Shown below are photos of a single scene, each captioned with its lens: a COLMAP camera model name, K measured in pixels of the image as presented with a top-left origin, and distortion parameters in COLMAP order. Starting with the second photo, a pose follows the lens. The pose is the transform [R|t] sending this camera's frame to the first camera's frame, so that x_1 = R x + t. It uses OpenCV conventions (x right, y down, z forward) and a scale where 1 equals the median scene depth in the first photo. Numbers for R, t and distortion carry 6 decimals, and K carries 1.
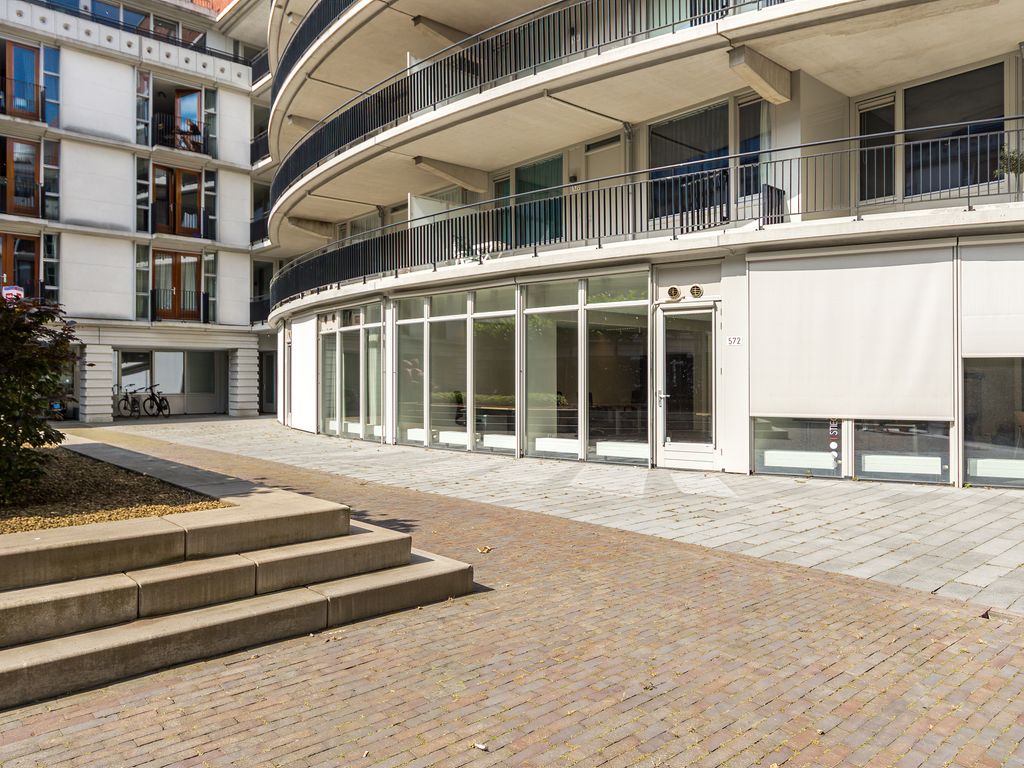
lens RADIAL K [[746.7, 0, 508.7], [0, 746.7, 382.8], [0, 0, 1]] dist [-0.005724, 0.001778]
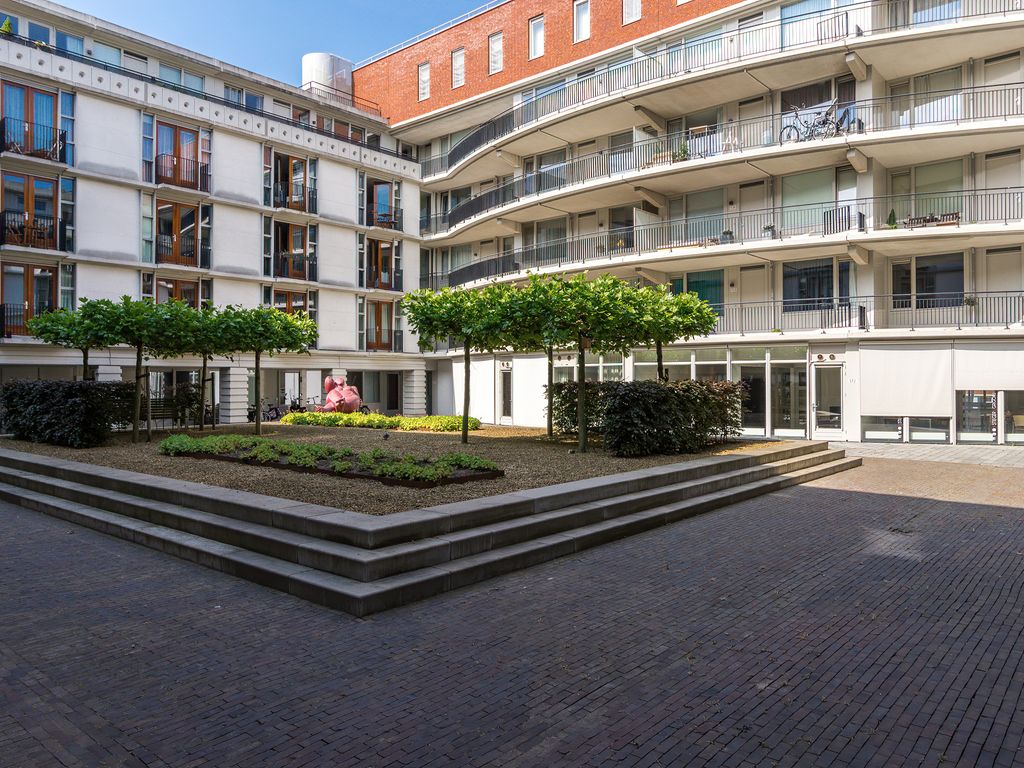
lens RADIAL K [[746.7, 0, 513.0], [0, 746.7, 378.6], [0, 0, 1]] dist [-0.005724, 0.001778]
pose [[0.988834, -0.002135, 0.149003, -0.826086], [0.003146, 0.999974, -0.006549, -0.042725], [-0.148985, 0.006944, 0.988815, -0.825827]]
